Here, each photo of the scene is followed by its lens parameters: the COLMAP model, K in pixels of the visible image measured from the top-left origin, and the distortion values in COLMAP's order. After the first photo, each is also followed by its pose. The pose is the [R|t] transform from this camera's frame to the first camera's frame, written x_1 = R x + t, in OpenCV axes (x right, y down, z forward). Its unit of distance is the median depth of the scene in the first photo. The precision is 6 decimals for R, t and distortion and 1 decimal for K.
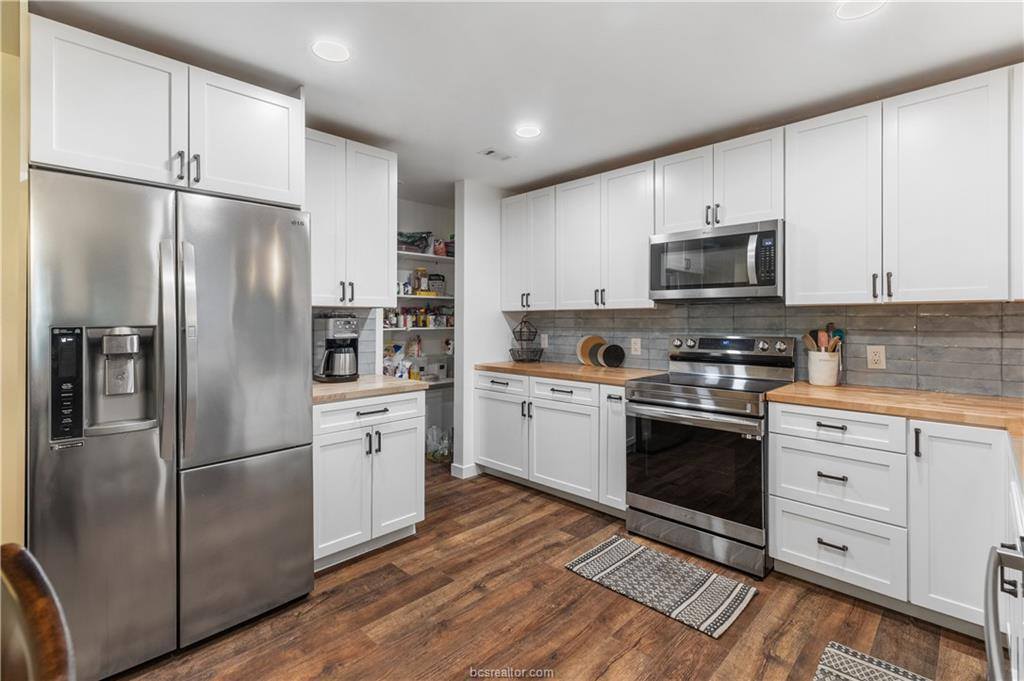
lens RADIAL K [[473.2, 0, 506.6], [0, 473.2, 314.9], [0, 0, 1]] dist [0.006101, -0.000140]
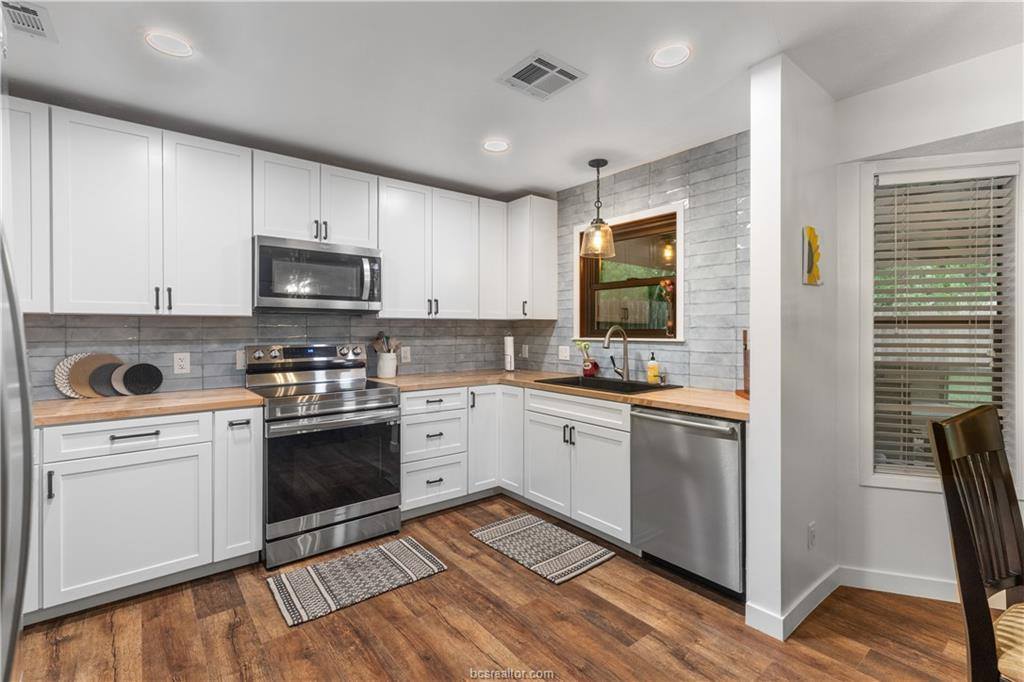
lens RADIAL K [[473.2, 0, 517.3], [0, 473.2, 328.0], [0, 0, 1]] dist [0.006101, -0.000140]
pose [[0.097848, 0.005237, 0.995188, -0.615892], [-0.007604, 0.999961, -0.004515, 0.009715], [-0.995172, -0.007126, 0.097884, 0.488434]]
